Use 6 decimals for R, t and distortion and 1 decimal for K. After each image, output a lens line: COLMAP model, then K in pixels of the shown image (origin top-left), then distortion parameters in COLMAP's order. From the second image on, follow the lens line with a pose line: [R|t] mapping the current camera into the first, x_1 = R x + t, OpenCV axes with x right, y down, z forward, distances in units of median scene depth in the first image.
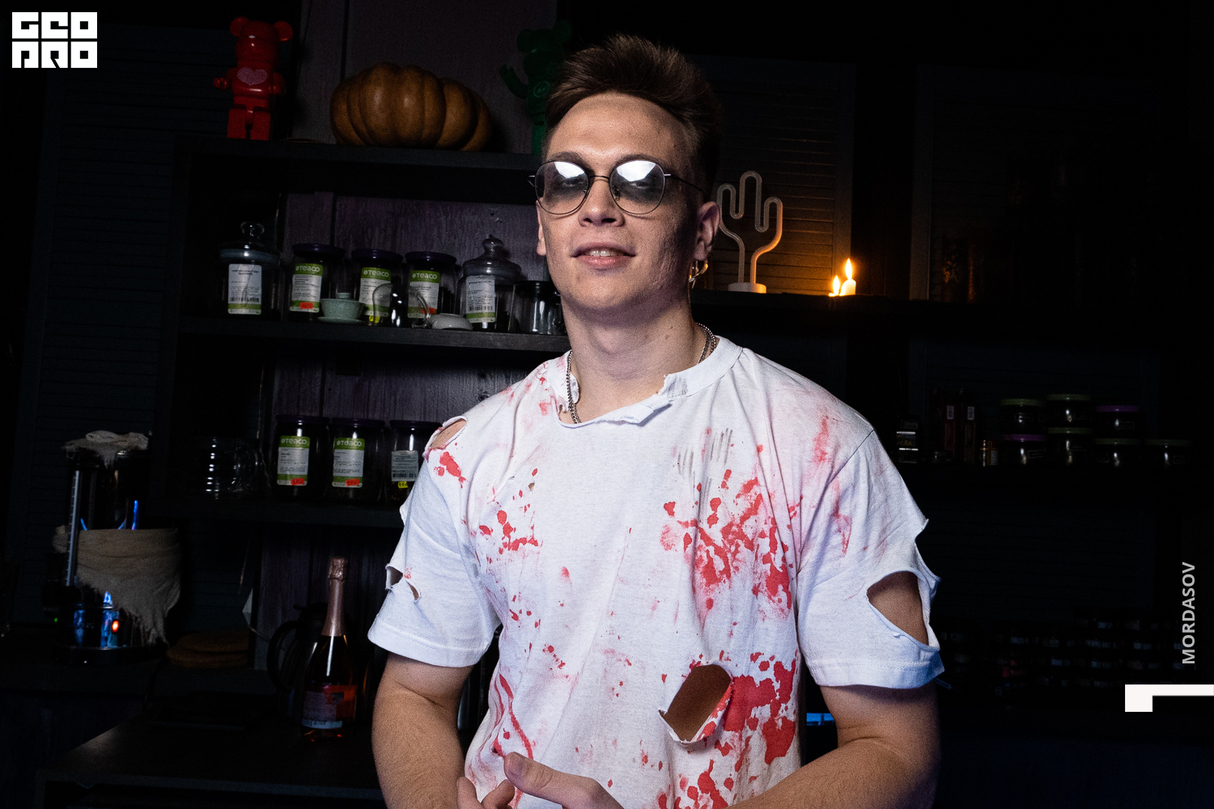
lens RADIAL K [[939.7, 0, 607.0], [0, 939.7, 404.5], [0, 0, 1]] dist [0.015871, 0.001705]
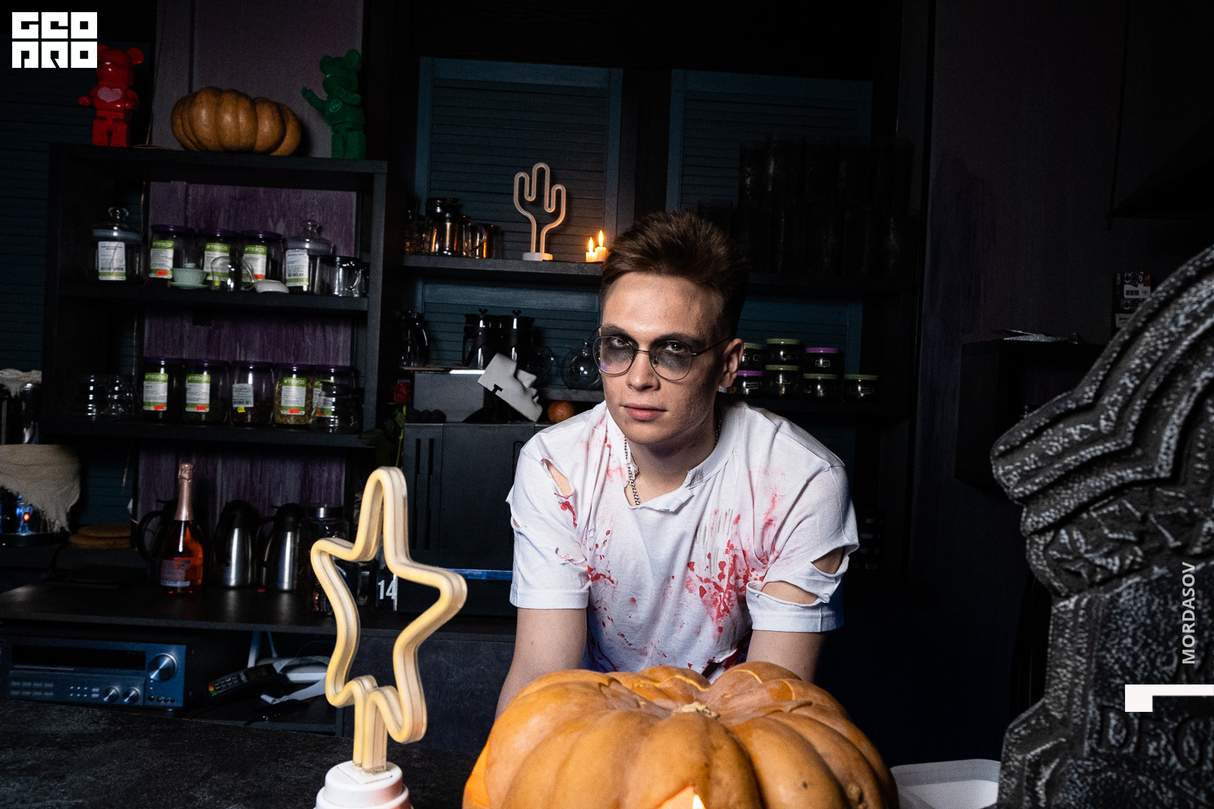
lens RADIAL K [[879.4, 0, 607.8], [0, 879.4, 408.5], [0, 0, 1]] dist [0.001629, 0.000625]
pose [[0.999197, -0.004322, 0.039837, 0.247894], [0.001661, 0.997780, 0.066579, 0.002305], [-0.040037, -0.066460, 0.996986, -0.252430]]
